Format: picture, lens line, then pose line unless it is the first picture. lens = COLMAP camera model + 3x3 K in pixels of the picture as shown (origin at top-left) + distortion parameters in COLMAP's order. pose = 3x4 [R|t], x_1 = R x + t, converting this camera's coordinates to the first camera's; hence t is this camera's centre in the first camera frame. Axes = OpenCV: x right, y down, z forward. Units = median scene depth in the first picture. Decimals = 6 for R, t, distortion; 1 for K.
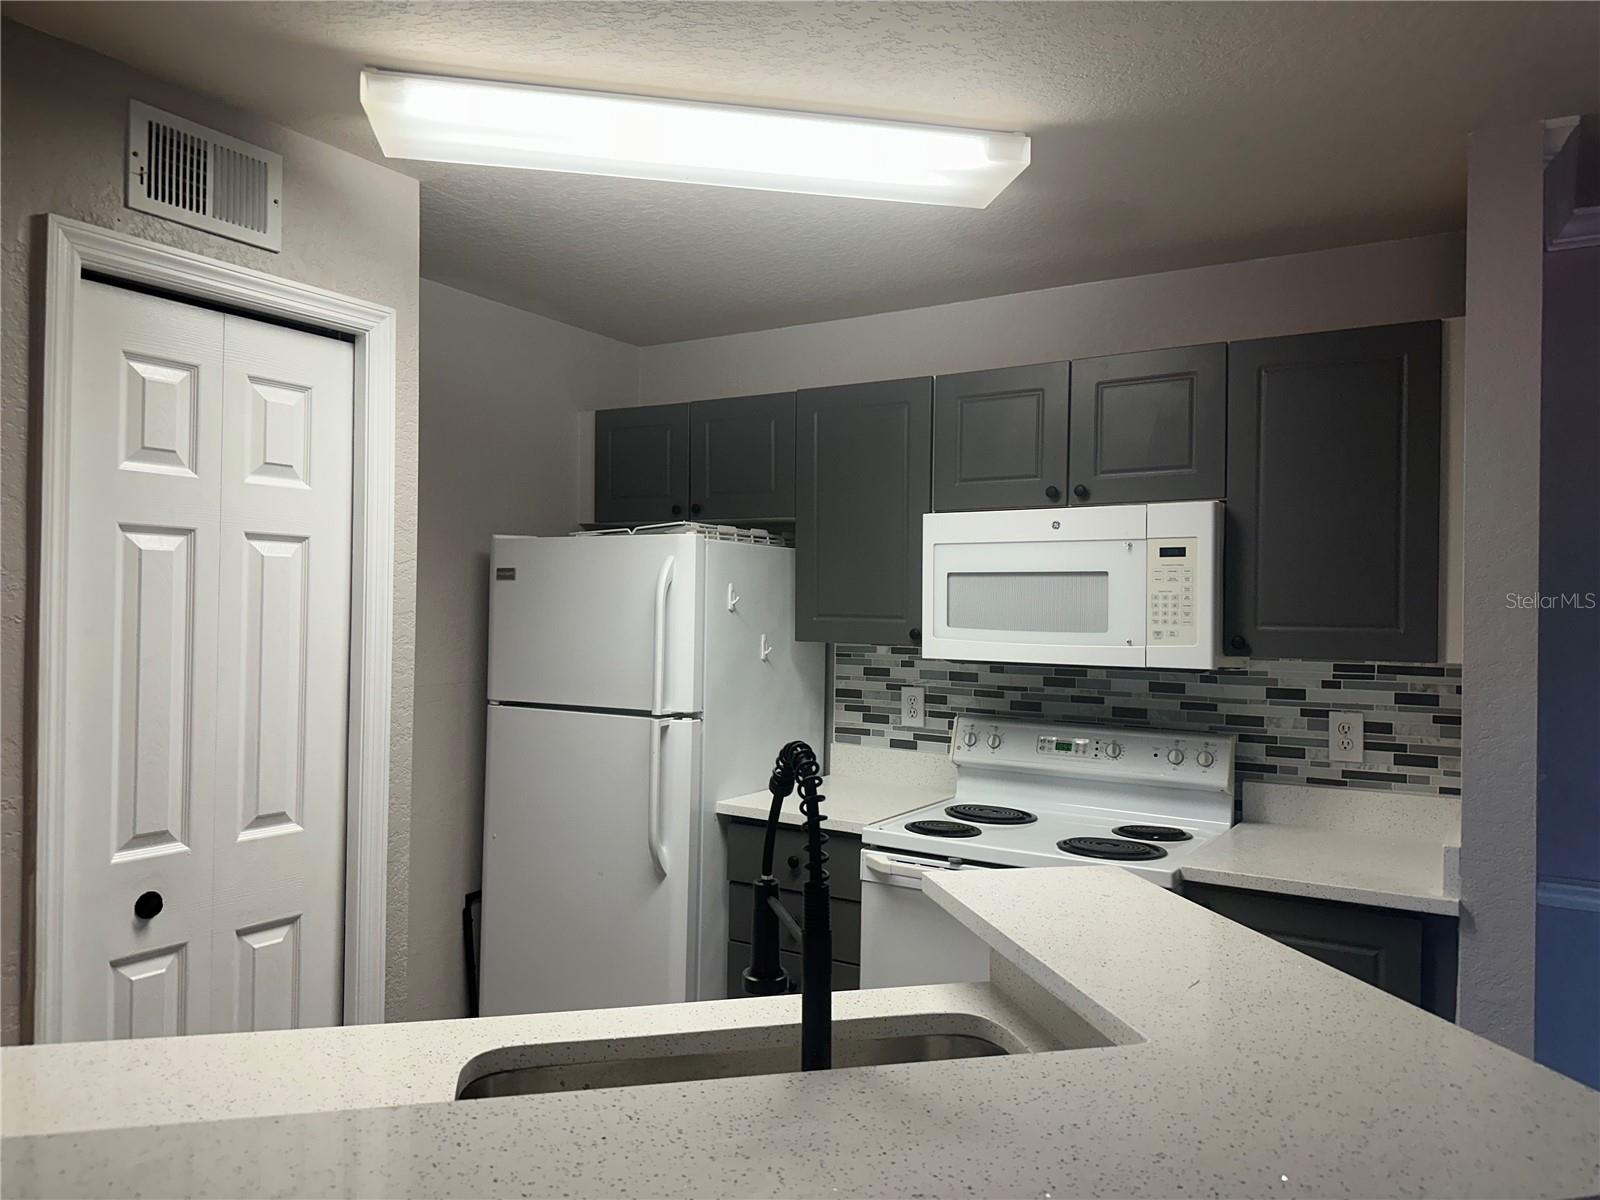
lens RADIAL K [[1113.2, 0, 800.0], [0, 1113.2, 600.0], [0, 0, 1]] dist [0.000226, 0.000174]
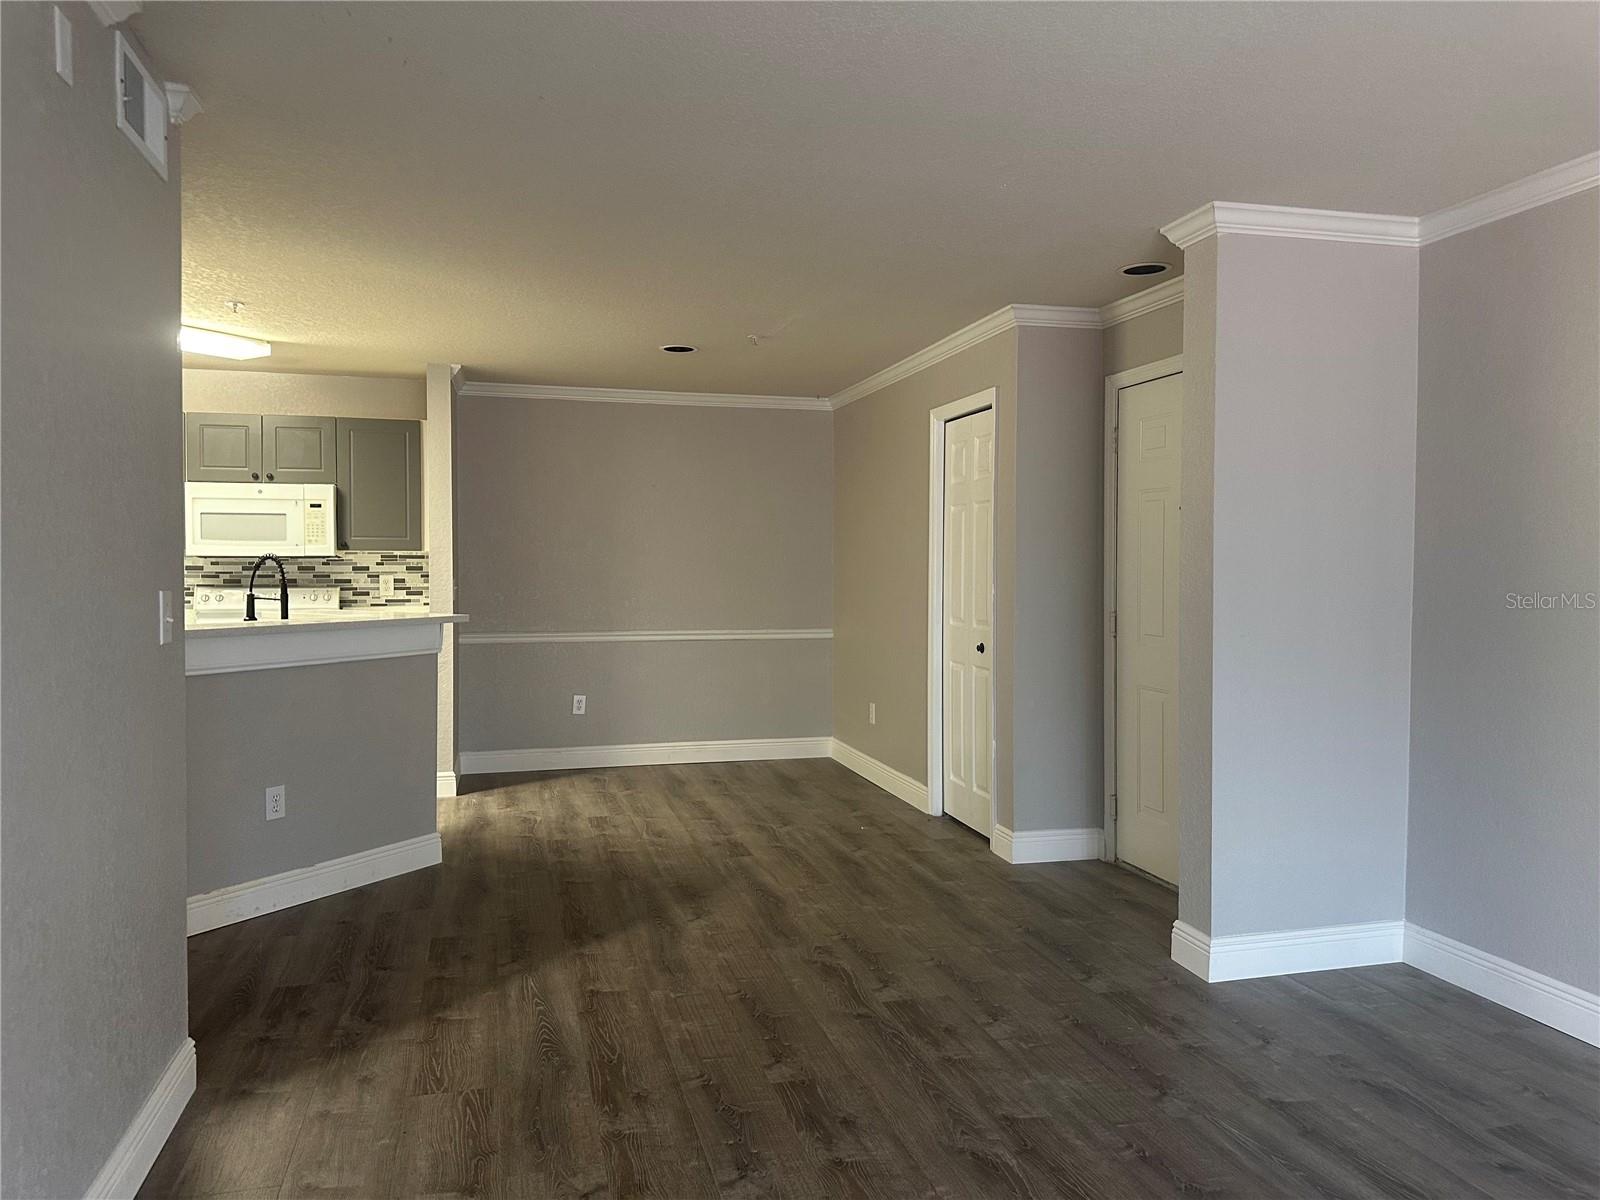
lens RADIAL K [[1127.9, 0, 792.4], [0, 1127.9, 586.3], [0, 0, 1]] dist [0.139699, -0.261822]
pose [[0.676115, -0.024926, 0.736374, -0.710021], [0.002641, 0.999503, 0.031408, 0.048798], [-0.736791, -0.019291, 0.675845, -1.269108]]
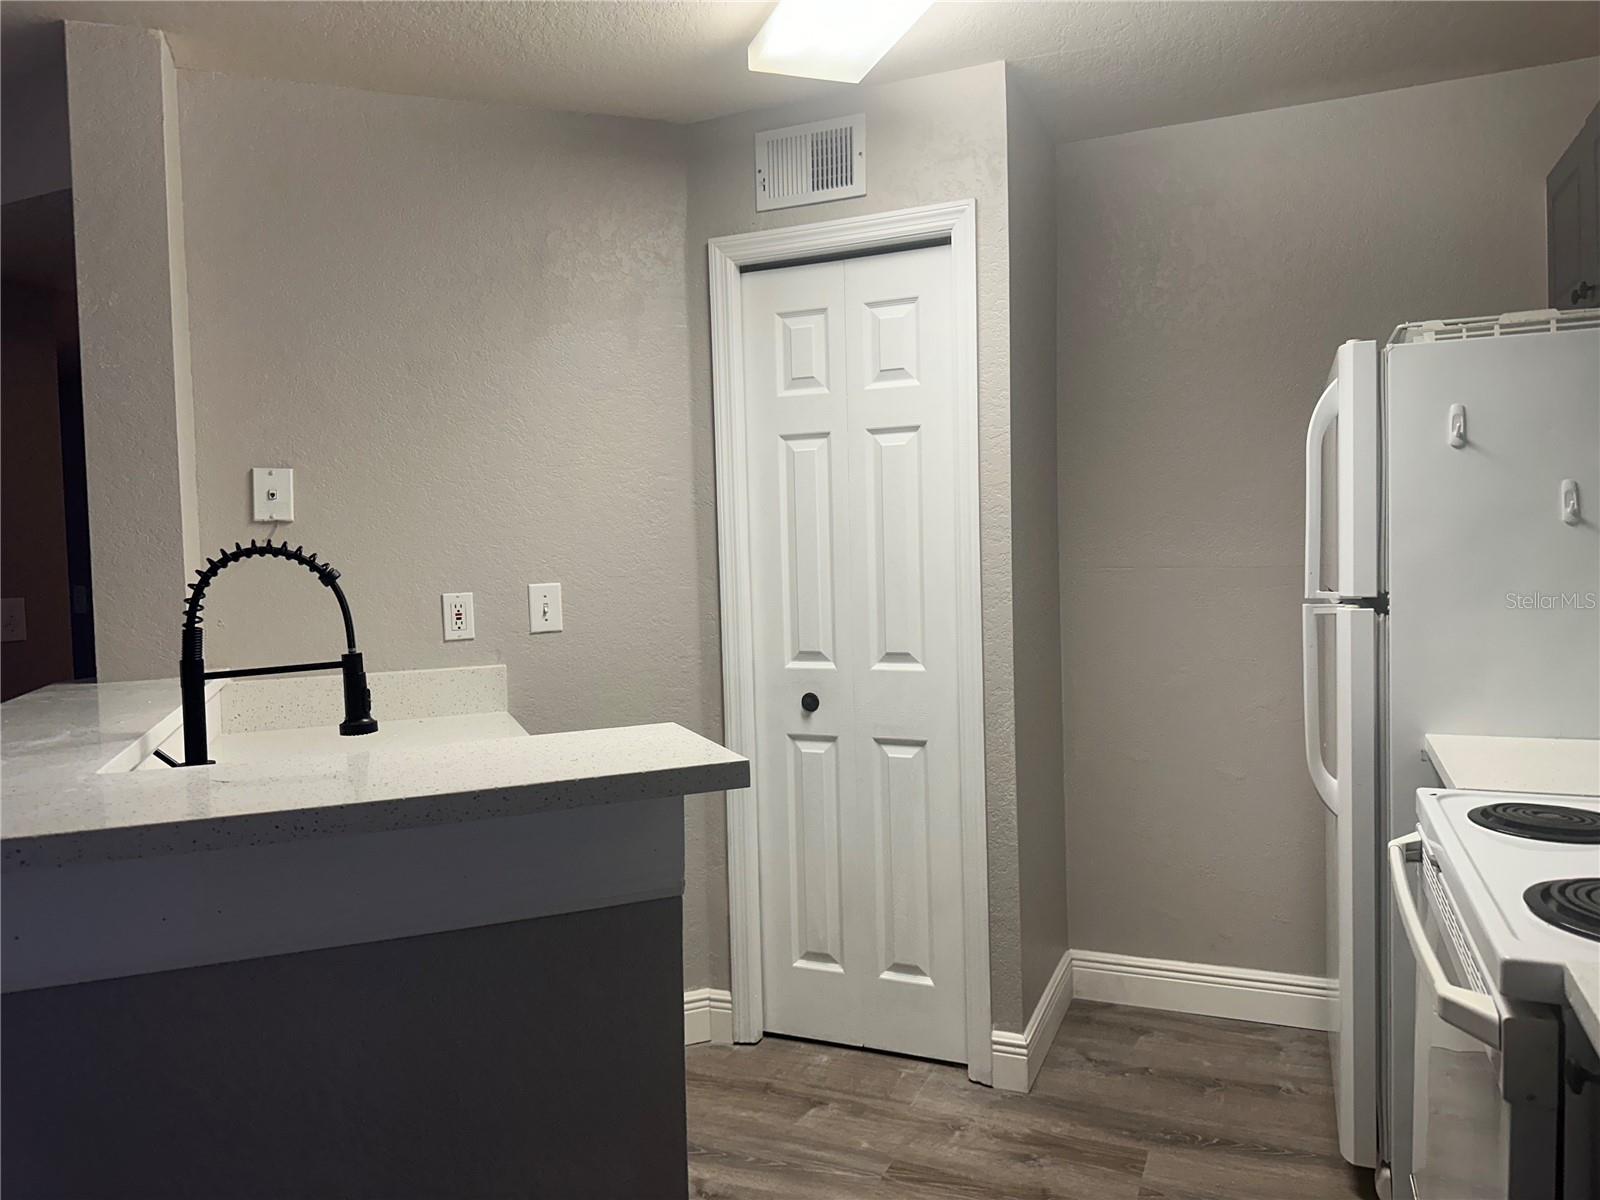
lens RADIAL K [[1124.7, 0, 800.8], [0, 1124.7, 566.8], [0, 0, 1]] dist [0.128786, -0.000400]
pose [[0.164342, 0.019889, -0.986203, 0.613819], [0.048747, 0.998411, 0.028259, 0.045102], [0.985198, -0.052719, 0.163112, 0.567625]]
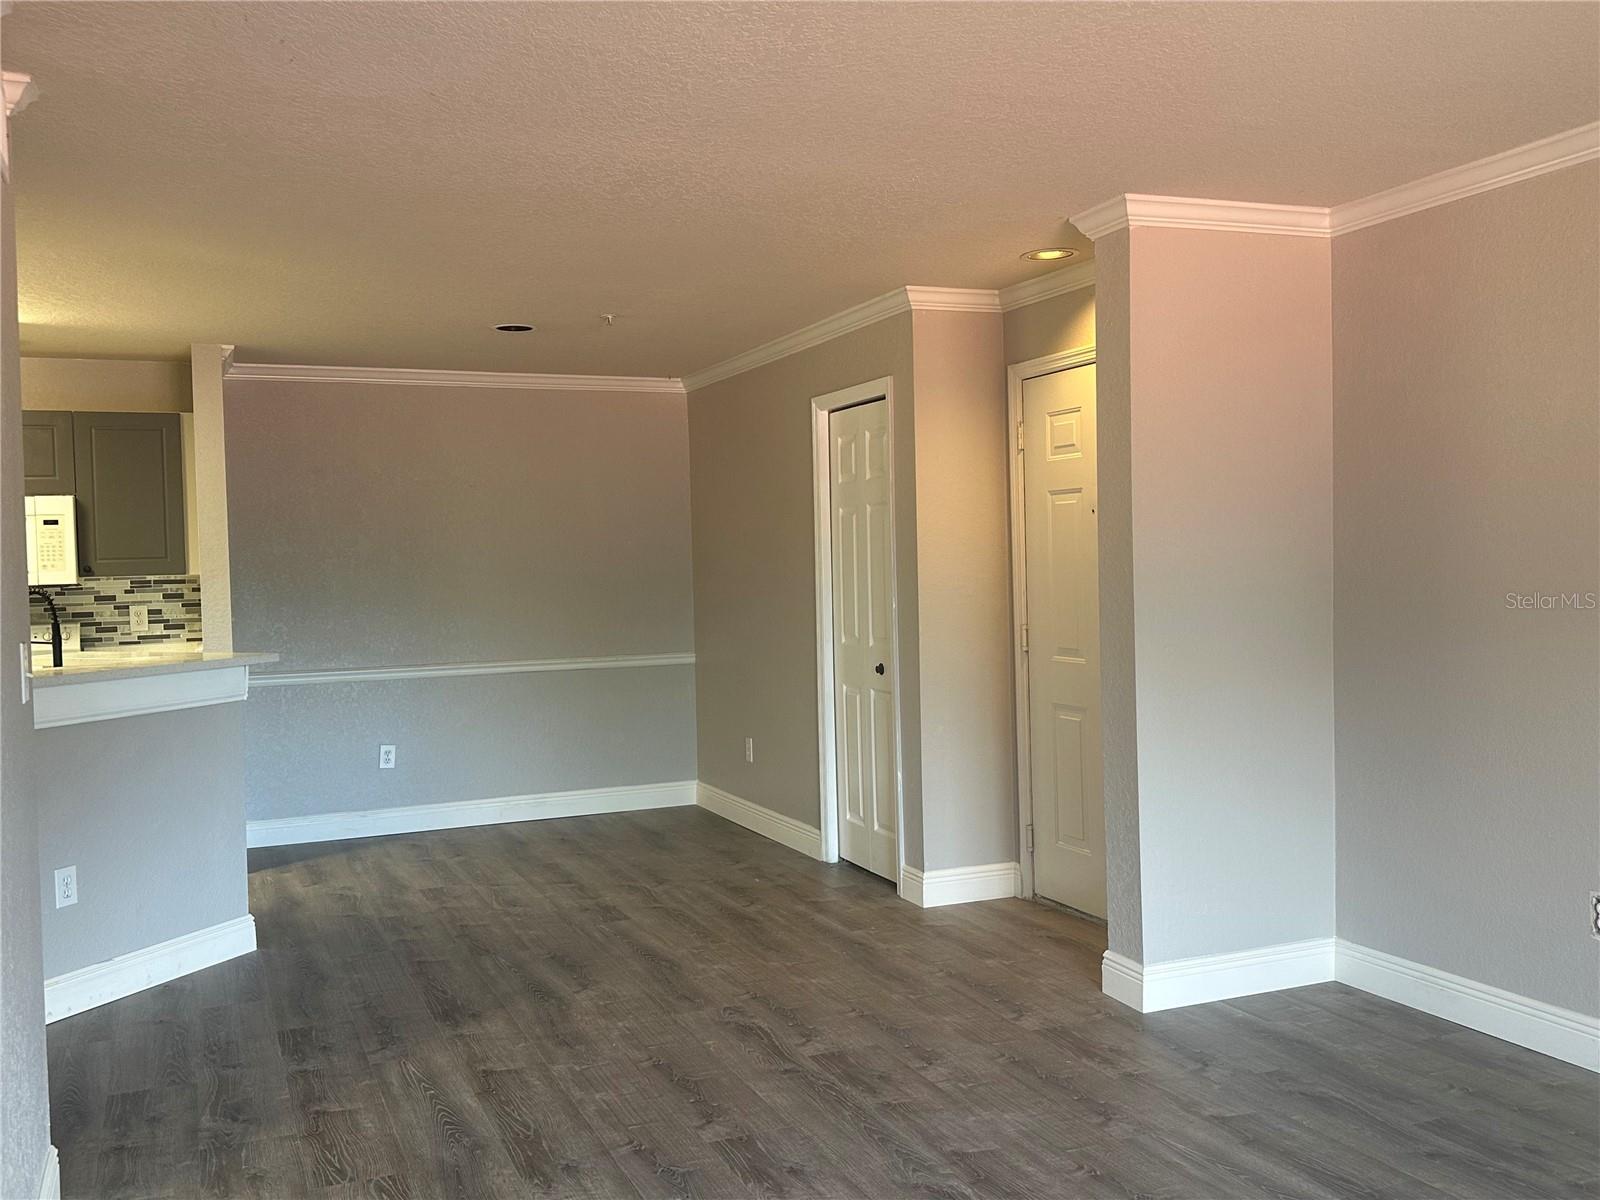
lens RADIAL K [[1437.7, 0, 800.0], [0, 1437.7, 600.0], [0, 0, 1]] dist [0.174972, -0.353204]
pose [[0.562069, -0.047743, 0.825711, -0.930037], [0.027683, 0.998859, 0.038911, 0.024021], [-0.826627, 0.000987, 0.562750, -1.327537]]
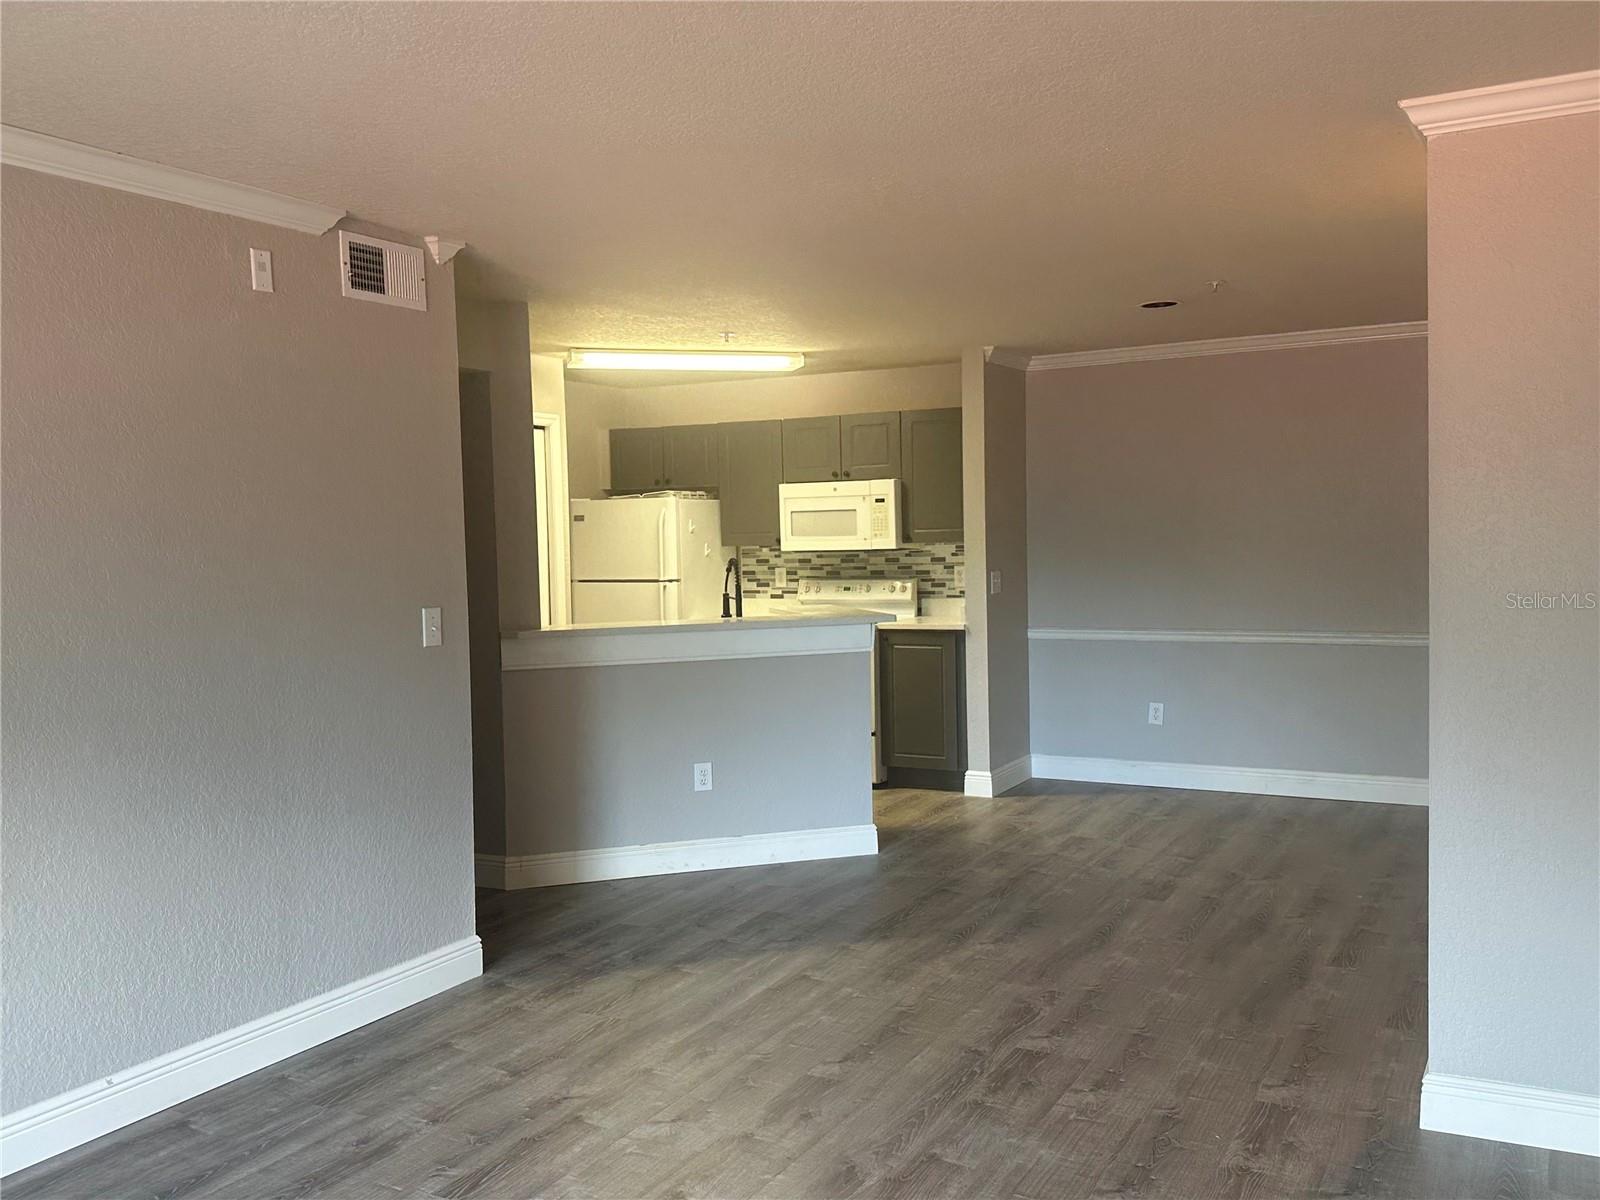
lens RADIAL K [[1437.7, 0, 800.0], [0, 1437.7, 600.0], [0, 0, 1]] dist [0.174972, -0.353204]
pose [[0.996827, -0.038692, 0.069568, -0.056730], [0.034982, 0.997940, 0.053778, -0.002010], [-0.071505, -0.051173, 0.996127, -1.940310]]
